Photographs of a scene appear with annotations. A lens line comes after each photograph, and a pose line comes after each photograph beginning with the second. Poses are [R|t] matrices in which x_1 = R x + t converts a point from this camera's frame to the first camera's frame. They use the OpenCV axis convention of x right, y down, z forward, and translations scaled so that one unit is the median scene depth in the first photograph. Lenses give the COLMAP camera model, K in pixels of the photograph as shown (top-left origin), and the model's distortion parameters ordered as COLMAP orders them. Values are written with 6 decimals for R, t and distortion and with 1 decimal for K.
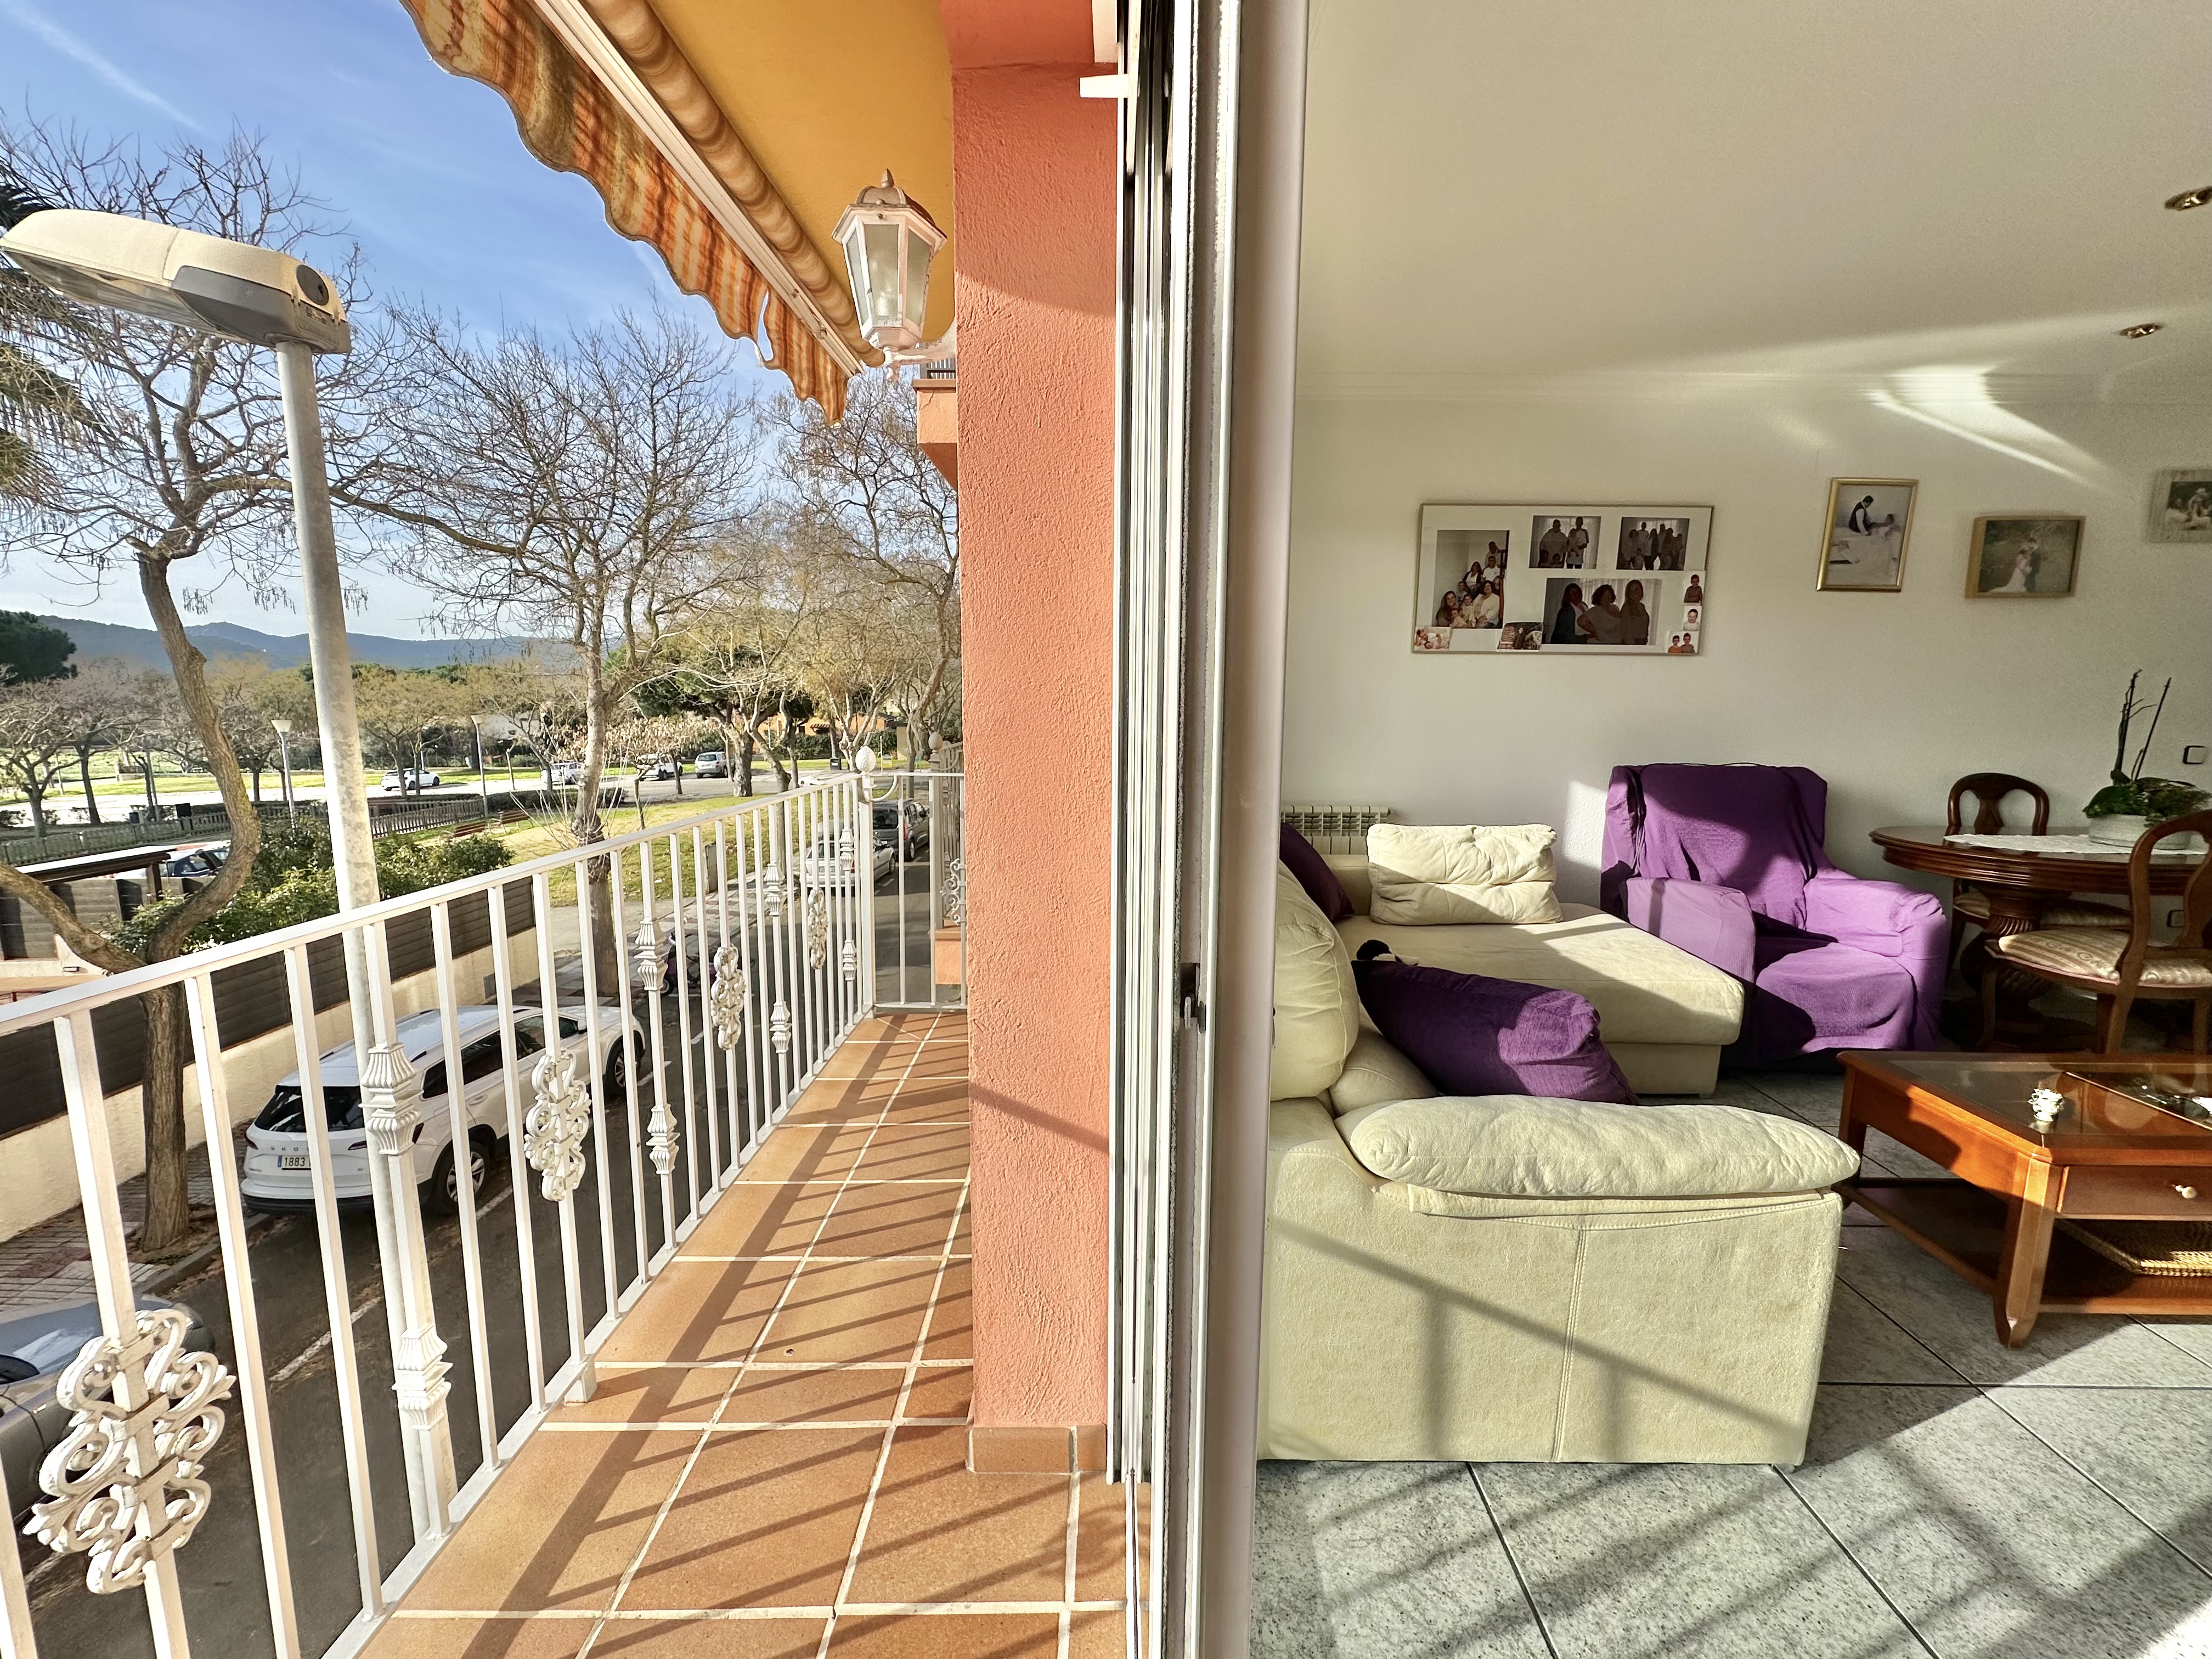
lens RADIAL K [[881.6, 0, 1105.1], [0, 881.6, 826.2], [0, 0, 1]] dist [-0.001359, 0.000033]
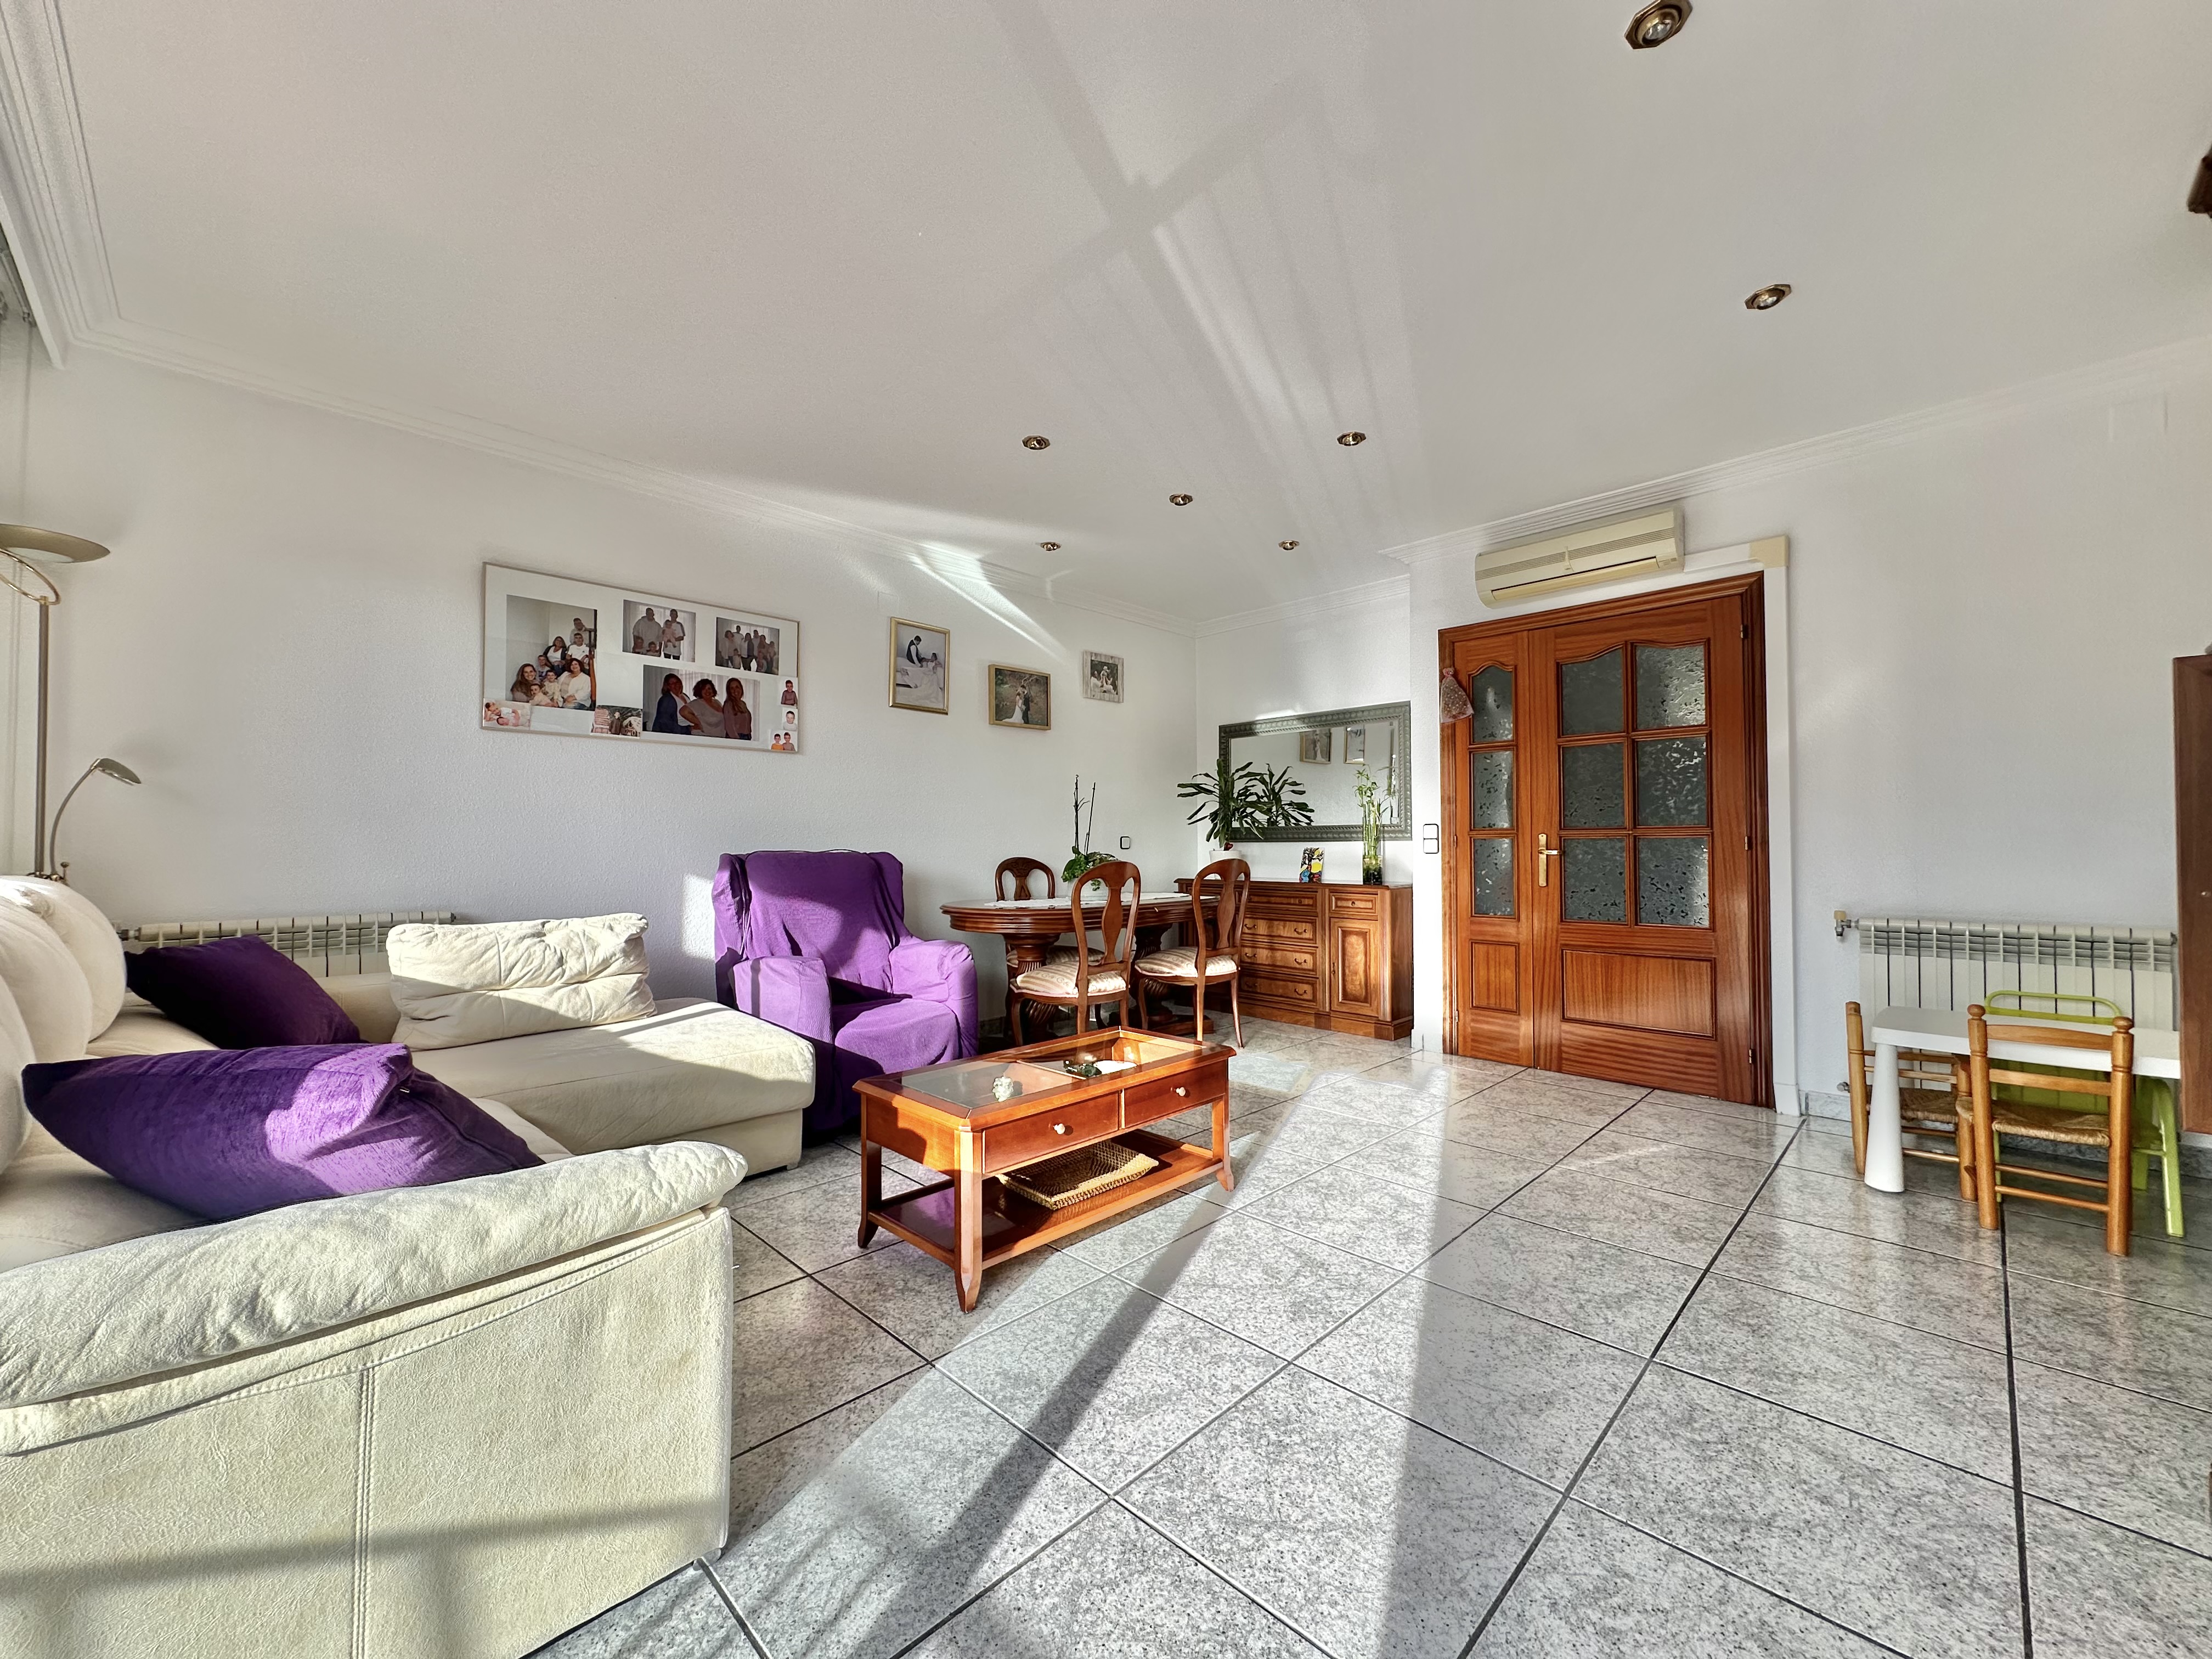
lens RADIAL K [[878.1, 0, 1102.7], [0, 878.1, 829.1], [0, 0, 1]] dist [-0.002246, 0.000888]
pose [[0.700845, 0.004976, 0.713296, 0.183479], [0.111373, 0.986949, -0.116313, 0.071544], [-0.704565, 0.160959, 0.691144, 0.006771]]
